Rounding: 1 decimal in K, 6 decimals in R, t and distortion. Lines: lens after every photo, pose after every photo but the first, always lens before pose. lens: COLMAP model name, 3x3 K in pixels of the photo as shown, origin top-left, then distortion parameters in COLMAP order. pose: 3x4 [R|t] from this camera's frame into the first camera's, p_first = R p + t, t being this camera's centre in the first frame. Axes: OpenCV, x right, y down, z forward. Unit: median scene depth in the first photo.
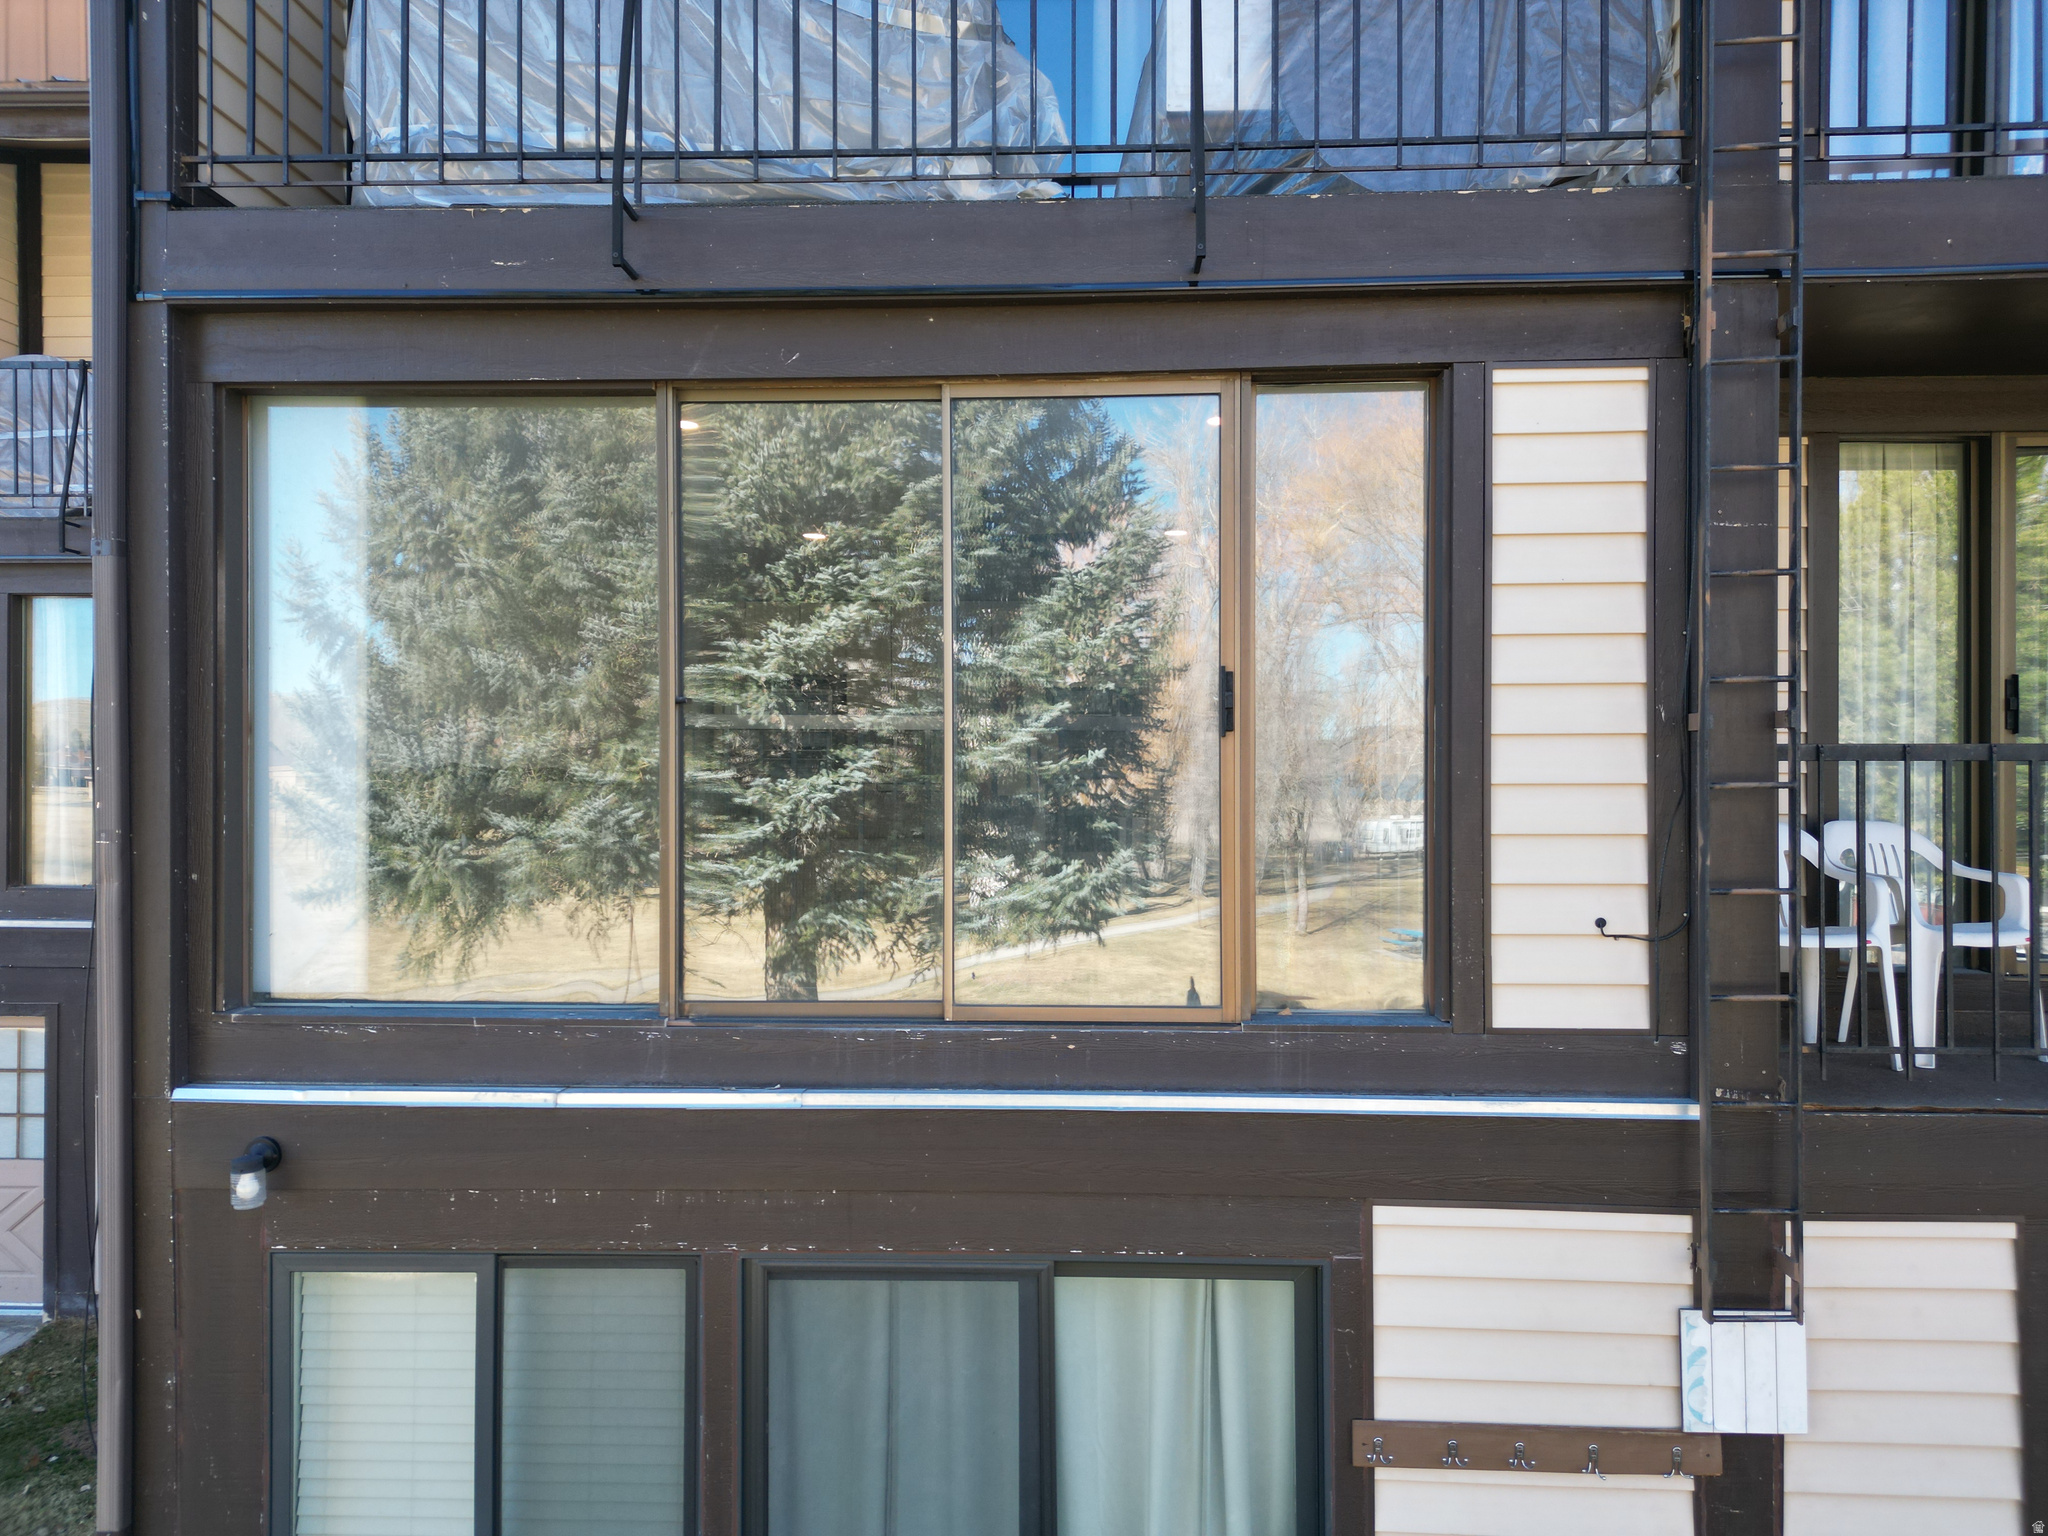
lens RADIAL K [[1429.2, 0, 1024.0], [0, 1429.2, 768.0], [0, 0, 1]] dist [0.045161, -0.000947]
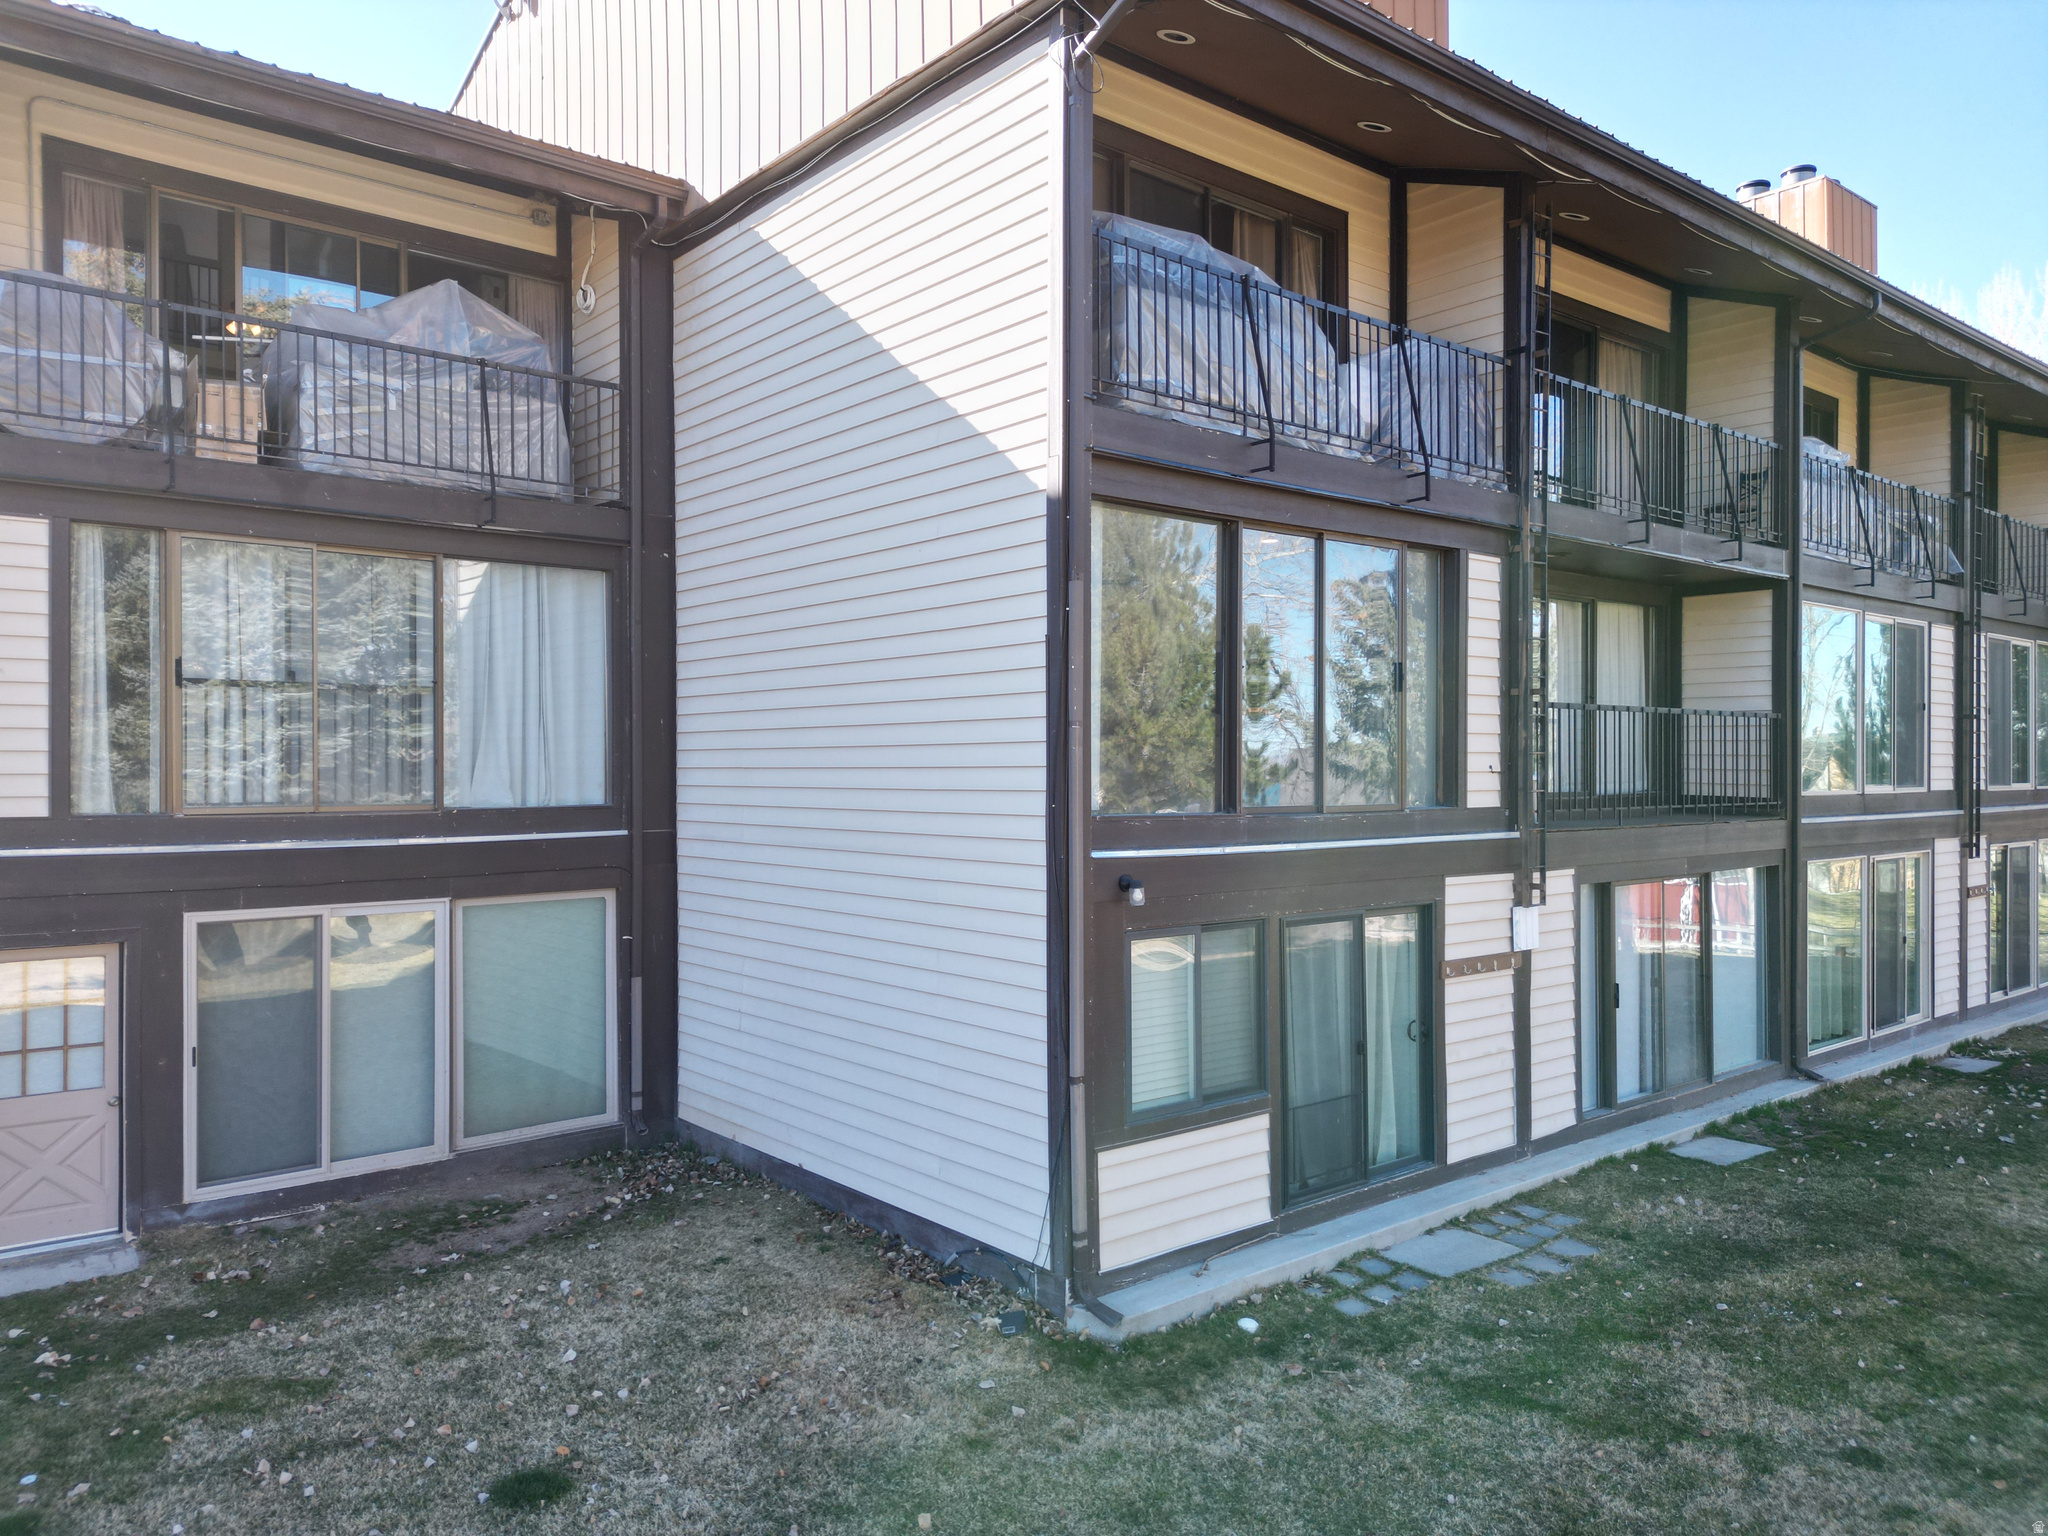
lens RADIAL K [[1429.2, 0, 1024.0], [0, 1429.2, 768.0], [0, 0, 1]] dist [0.045161, -0.000947]
pose [[0.742879, 0.001456, 0.669424, -2.007983], [-0.000425, 0.999998, -0.001703, 0.114914], [-0.669425, 0.000980, 0.742879, -0.385674]]
